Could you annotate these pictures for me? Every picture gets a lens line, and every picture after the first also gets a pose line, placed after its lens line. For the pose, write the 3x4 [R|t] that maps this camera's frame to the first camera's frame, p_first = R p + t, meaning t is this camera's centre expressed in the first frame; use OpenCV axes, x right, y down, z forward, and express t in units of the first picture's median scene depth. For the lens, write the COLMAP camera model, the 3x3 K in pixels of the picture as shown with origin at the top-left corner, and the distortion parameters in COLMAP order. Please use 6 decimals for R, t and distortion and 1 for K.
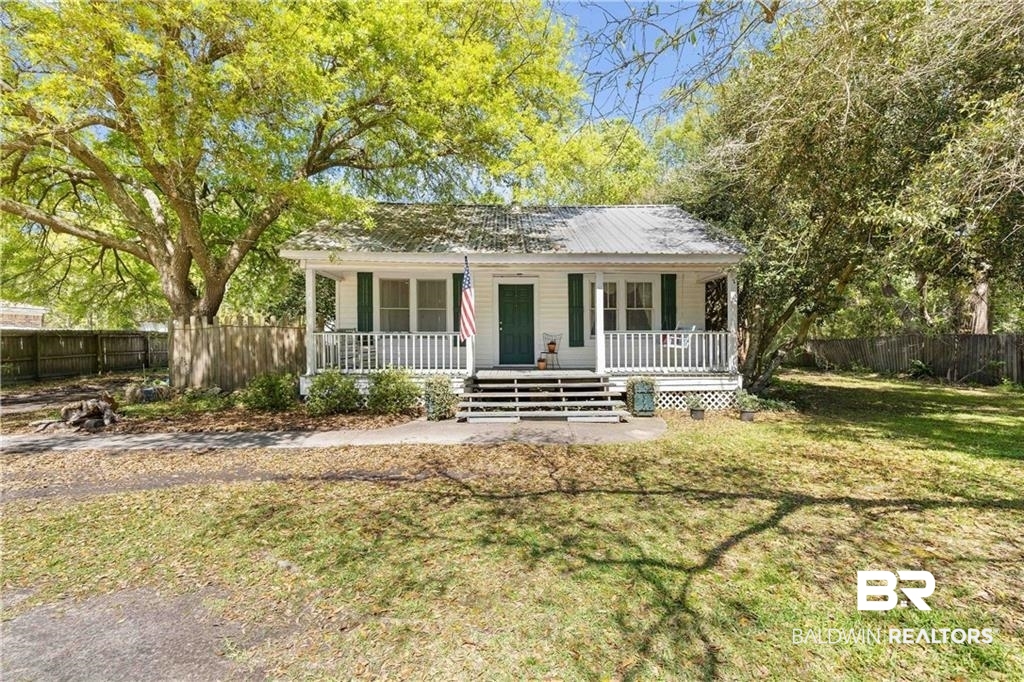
lens RADIAL K [[447.5, 0, 511.6], [0, 447.5, 340.7], [0, 0, 1]] dist [-0.000960, -0.000238]
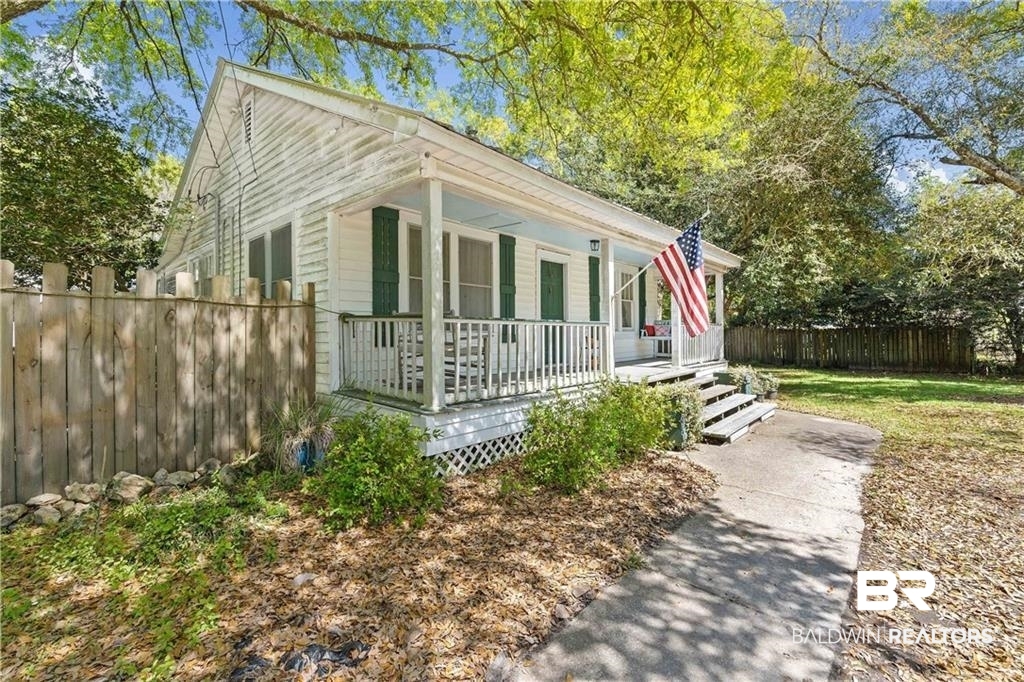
lens RADIAL K [[447.5, 0, 511.3], [0, 447.5, 332.9], [0, 0, 1]] dist [-0.000960, -0.000238]
pose [[0.692255, -0.007649, 0.721612, -0.612814], [0.014328, 0.999892, -0.003147, -0.000020], [-0.721510, 0.012517, 0.692290, 0.528986]]
